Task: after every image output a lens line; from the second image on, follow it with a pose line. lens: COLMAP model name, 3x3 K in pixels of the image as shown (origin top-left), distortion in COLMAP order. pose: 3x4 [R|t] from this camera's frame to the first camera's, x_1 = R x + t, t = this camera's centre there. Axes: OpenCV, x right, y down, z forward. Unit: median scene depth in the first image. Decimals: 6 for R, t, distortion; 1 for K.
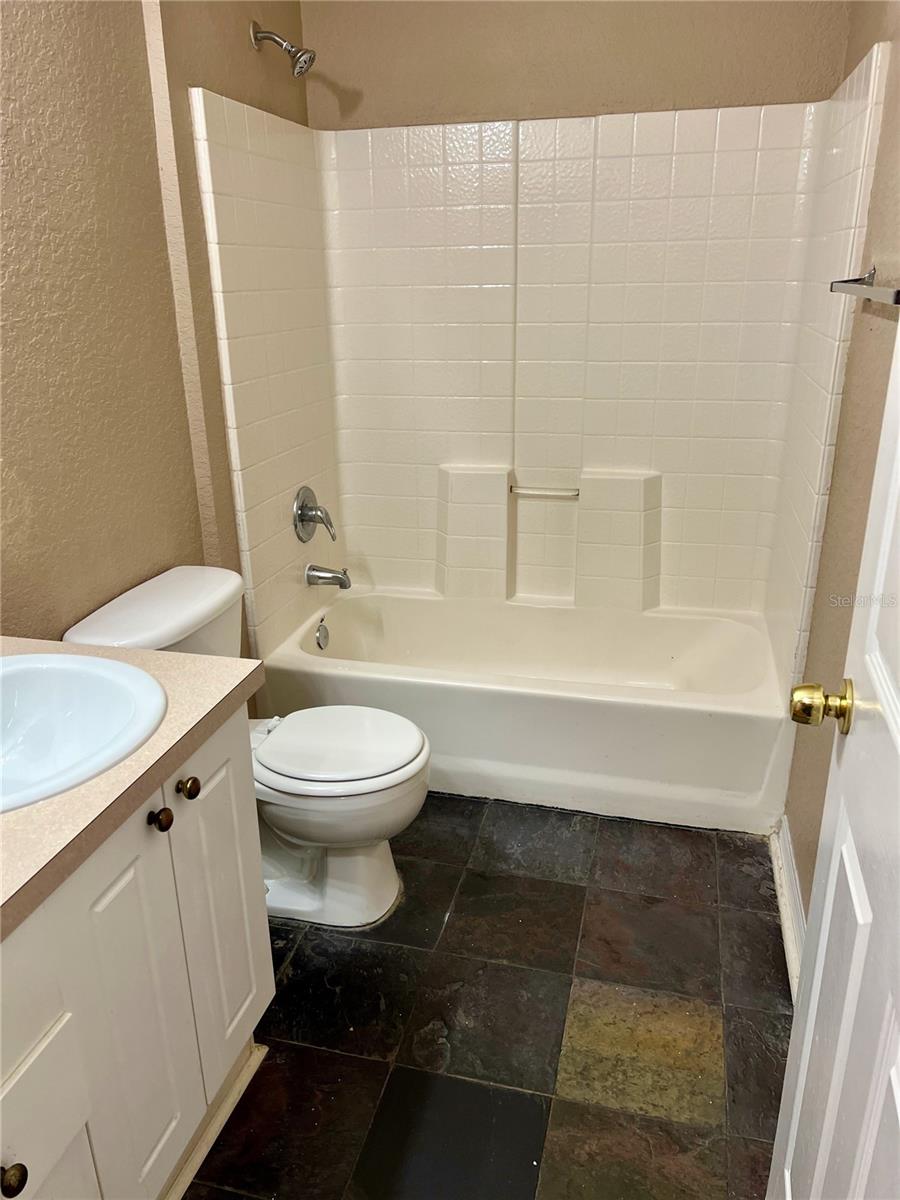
lens RADIAL K [[882.2, 0, 451.4], [0, 882.2, 628.1], [0, 0, 1]] dist [0.033092, -0.049937]
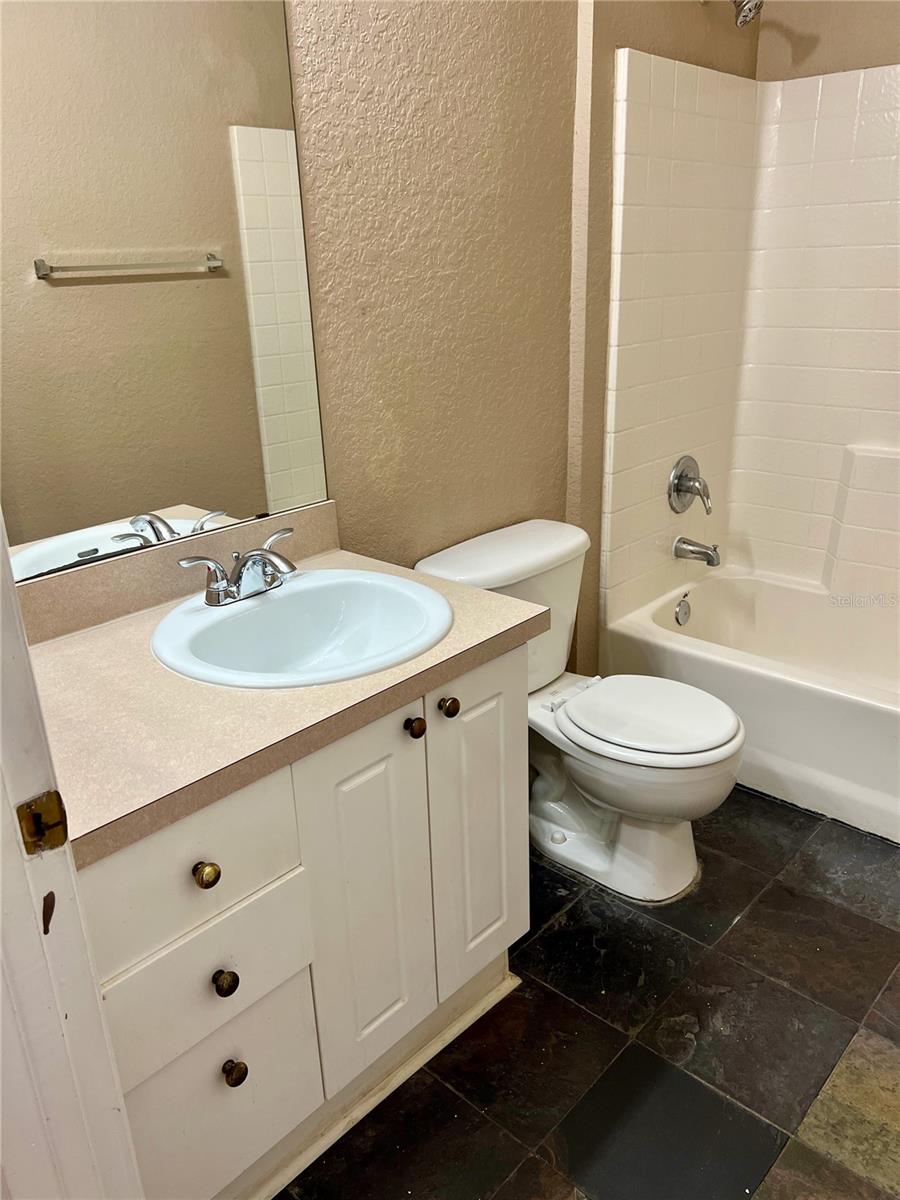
lens RADIAL K [[882.2, 0, 451.4], [0, 882.2, 628.1], [0, 0, 1]] dist [0.033092, -0.049937]
pose [[0.881966, 0.167645, -0.440490, 0.095631], [-0.156577, 0.985739, 0.061655, 0.010406], [0.444544, 0.014593, 0.895638, 0.017689]]
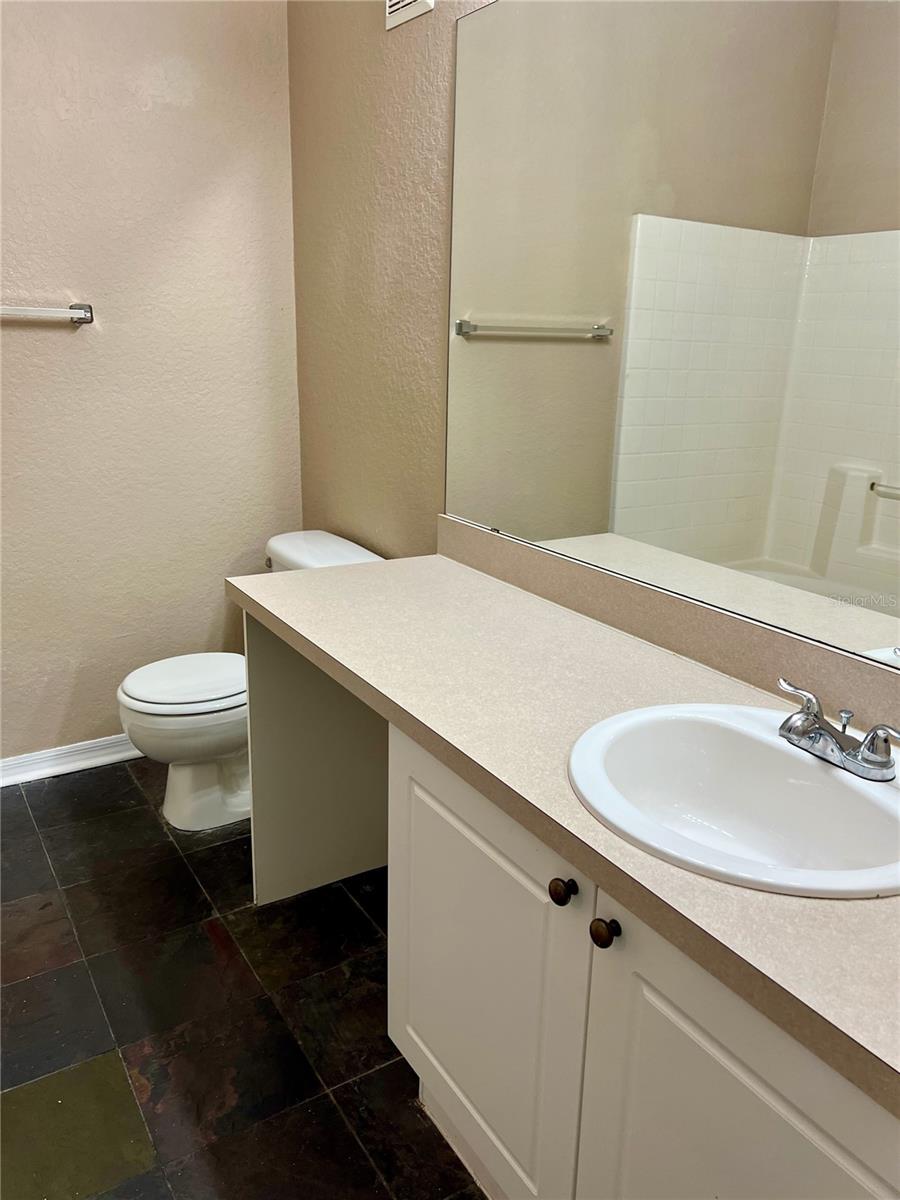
lens RADIAL K [[895.1, 0, 450.0], [0, 895.1, 600.0], [0, 0, 1]] dist [0.019516, 0.003999]
pose [[-0.685150, 0.209989, -0.697477, 0.167766], [-0.284406, 0.804416, 0.521563, -0.244345], [0.670584, 0.555716, -0.491423, 0.645307]]
